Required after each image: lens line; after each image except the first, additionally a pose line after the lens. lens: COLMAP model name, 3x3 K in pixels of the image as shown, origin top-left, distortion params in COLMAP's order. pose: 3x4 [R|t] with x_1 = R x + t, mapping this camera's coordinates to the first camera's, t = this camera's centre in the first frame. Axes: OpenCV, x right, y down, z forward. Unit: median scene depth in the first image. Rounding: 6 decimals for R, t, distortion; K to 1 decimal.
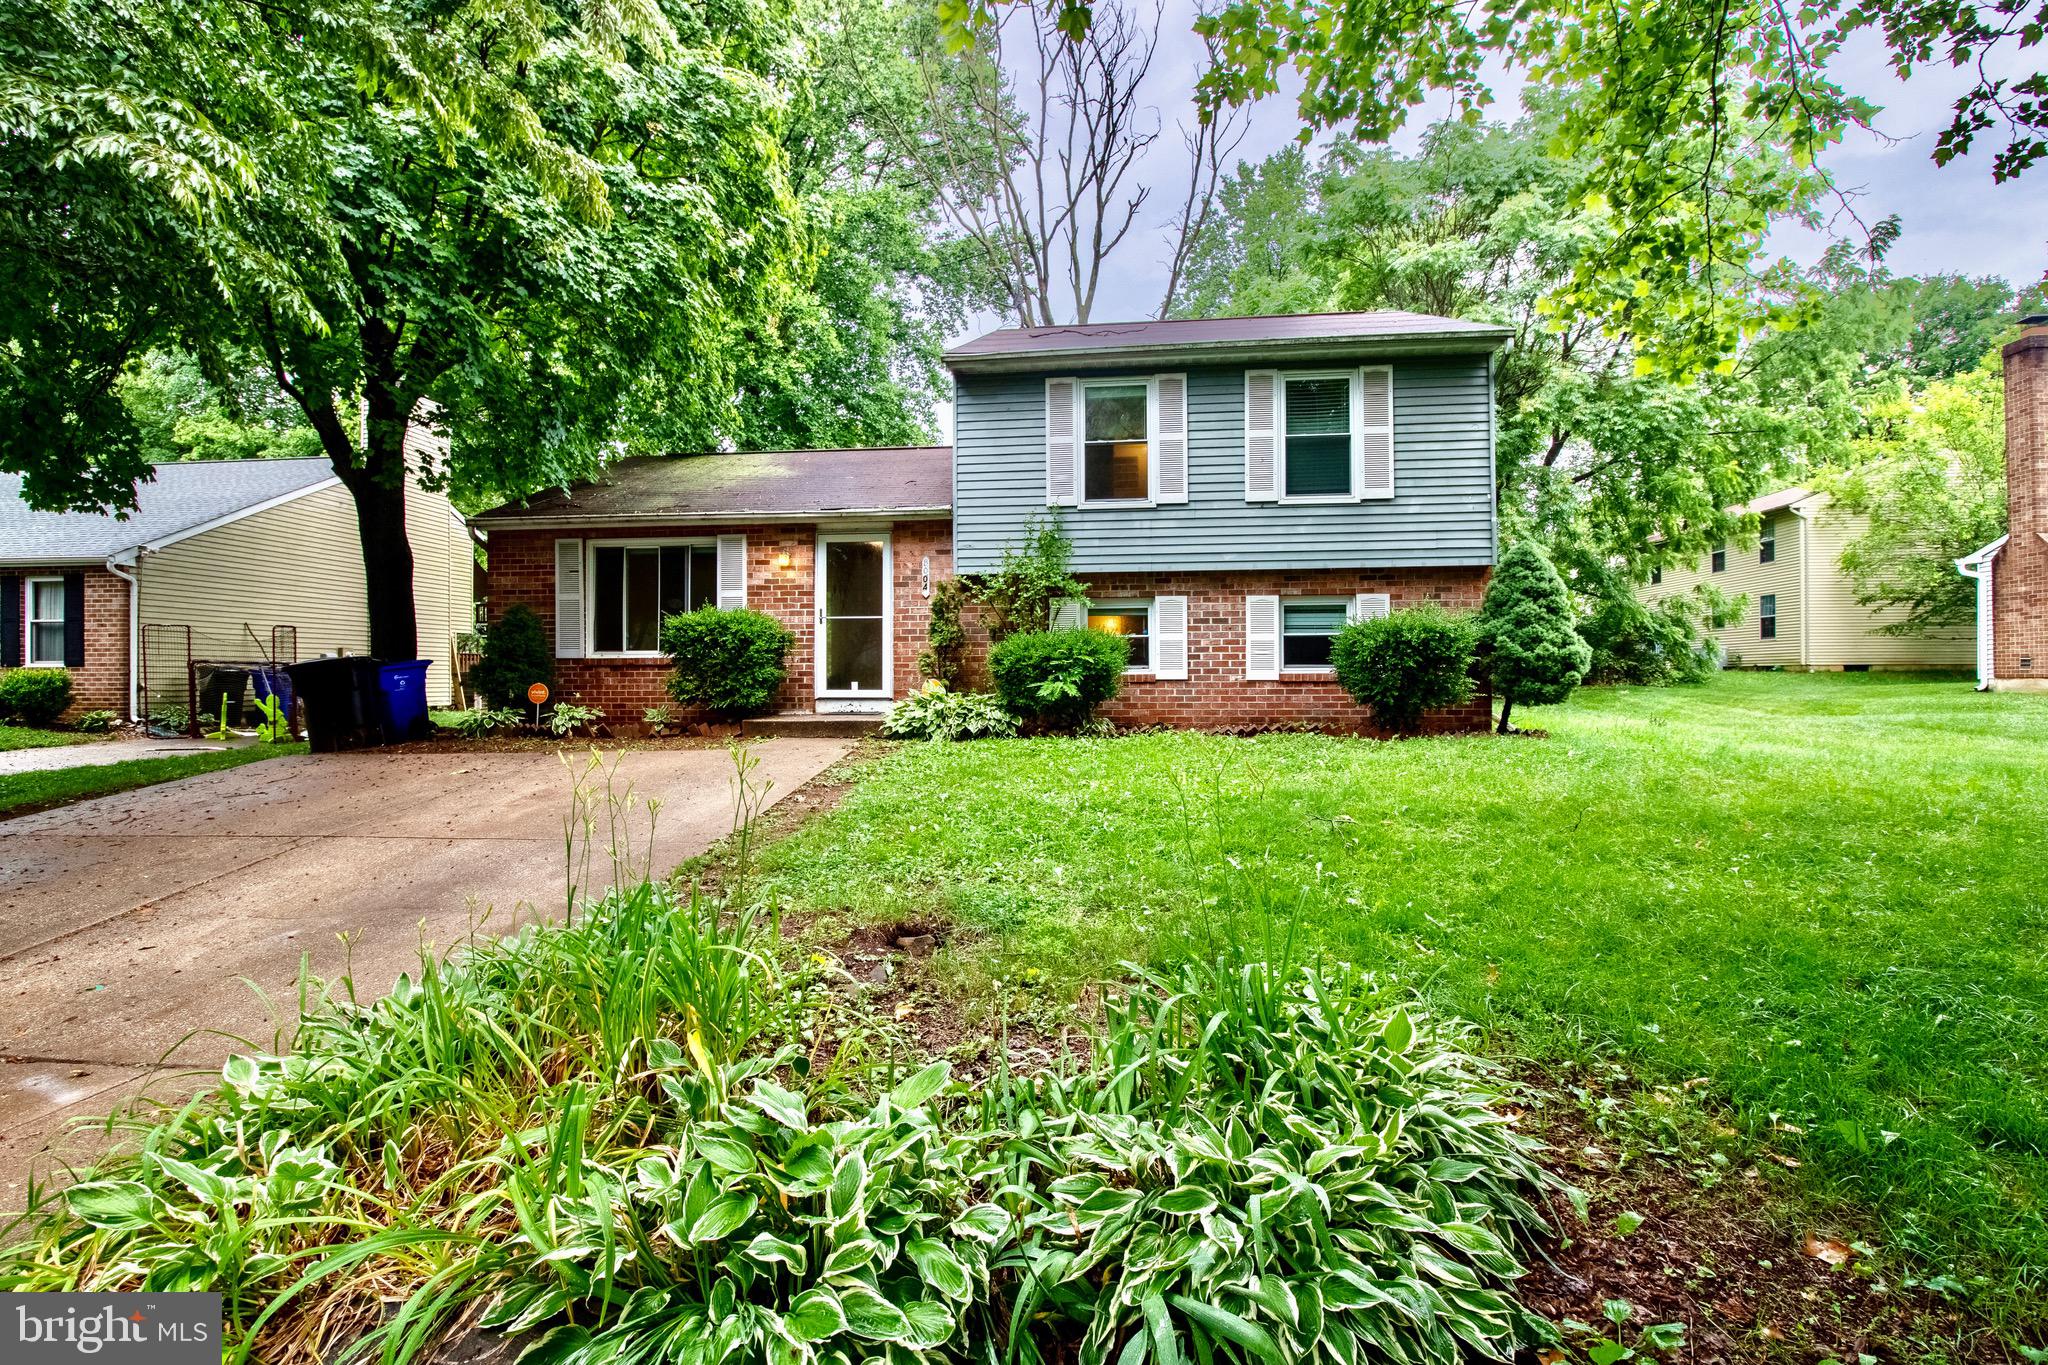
lens RADIAL K [[974.8, 0, 1042.7], [0, 974.8, 683.0], [0, 0, 1]] dist [0.001241, -0.011181]
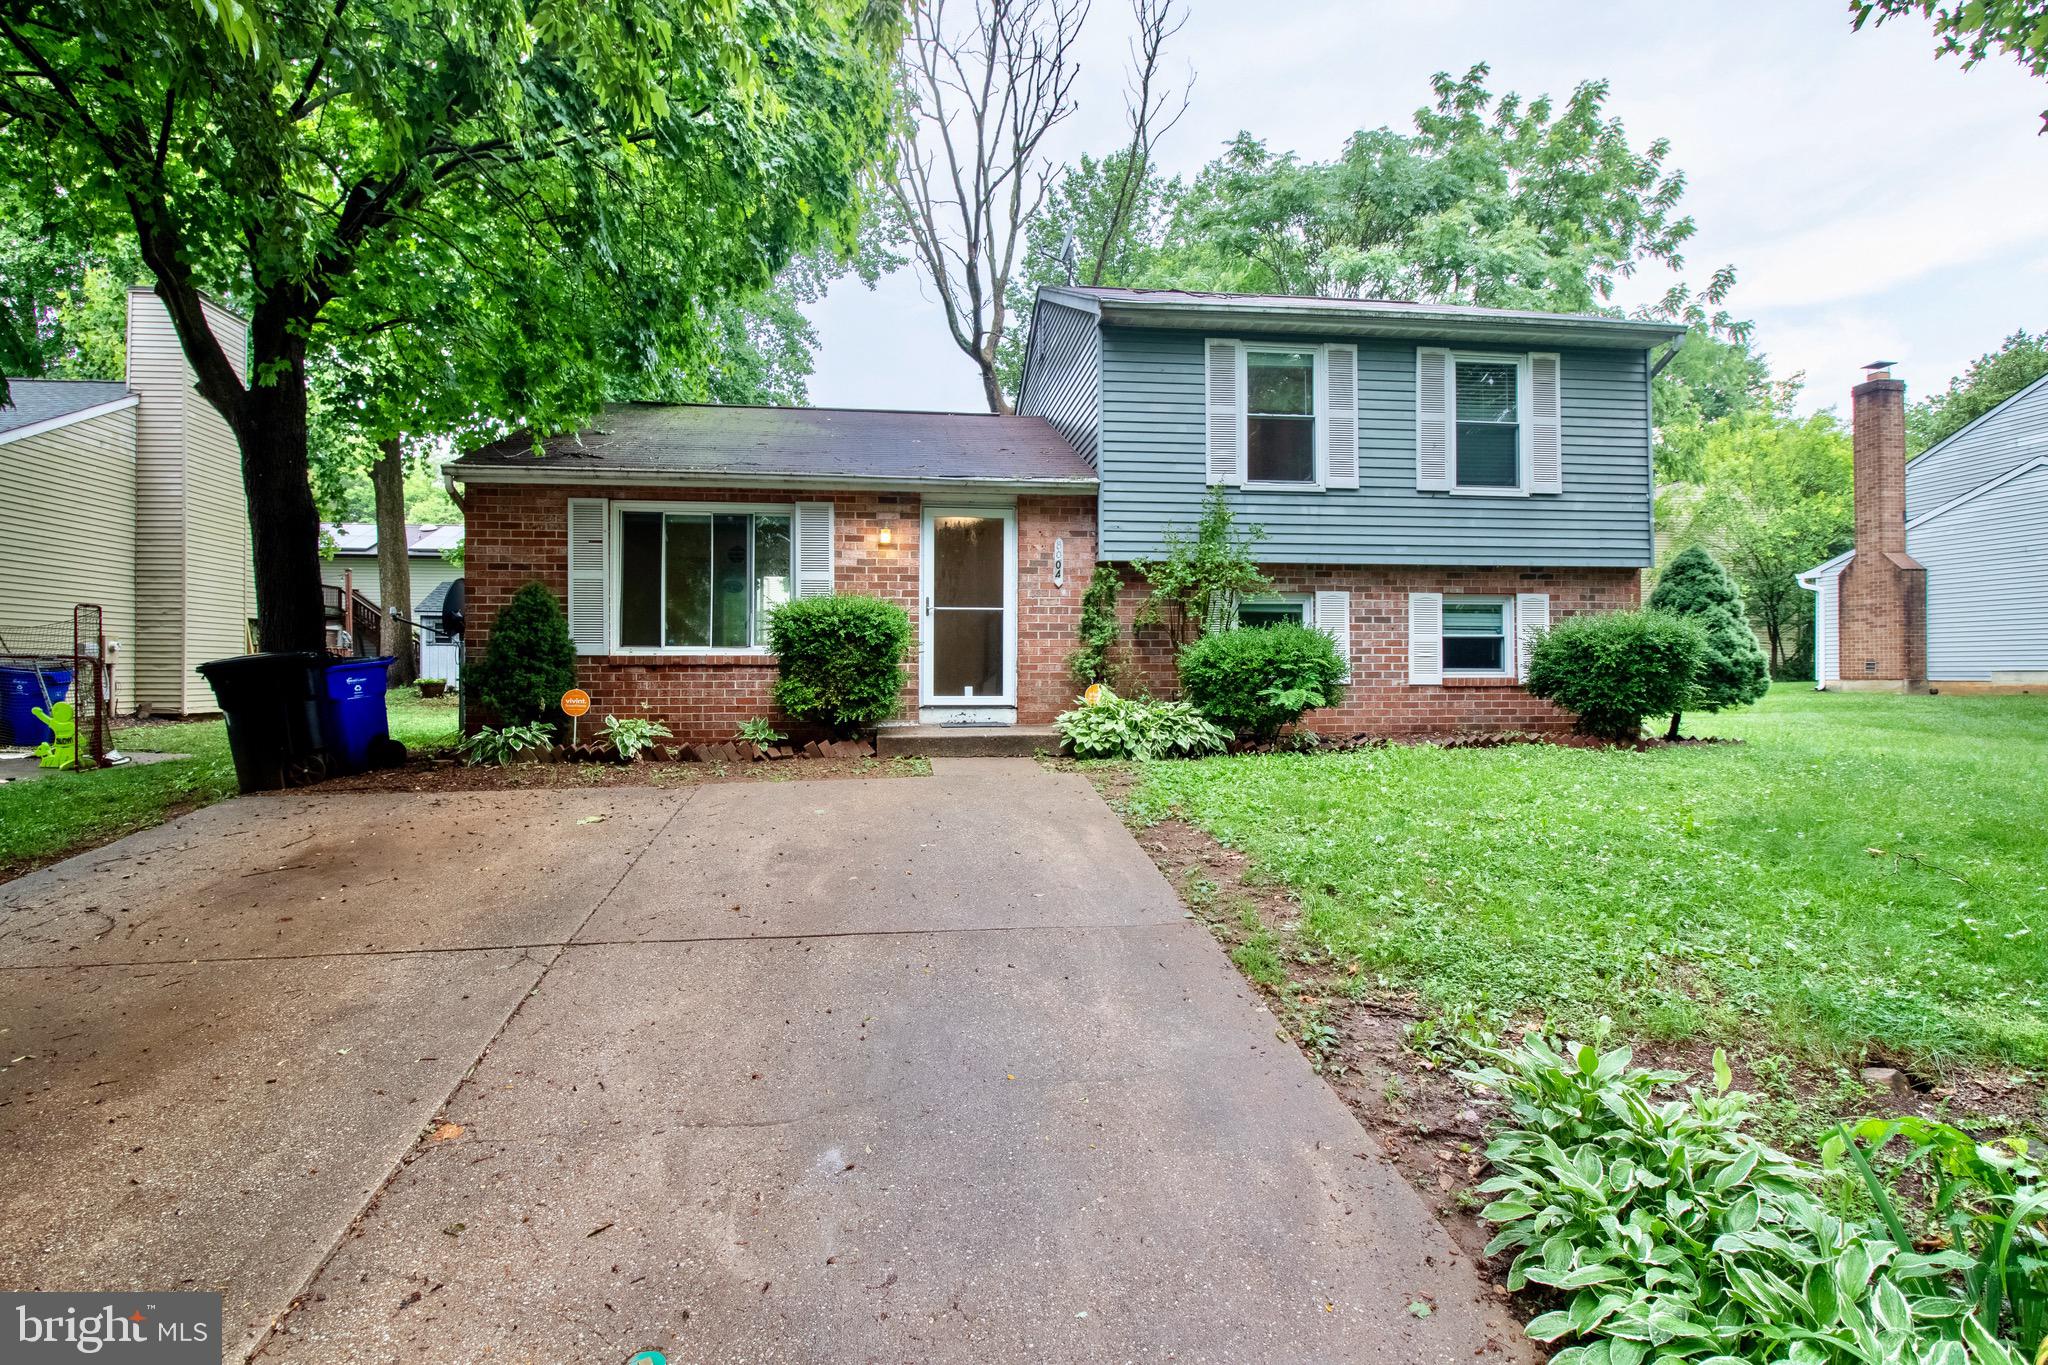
lens RADIAL K [[974.8, 0, 1016.9], [0, 974.8, 678.0], [0, 0, 1]] dist [0.001241, -0.011181]
pose [[0.972616, 0.001541, 0.232412, -0.362687], [-0.001648, 0.999999, 0.000266, -0.009084], [-0.232411, -0.000642, 0.972617, 0.193626]]
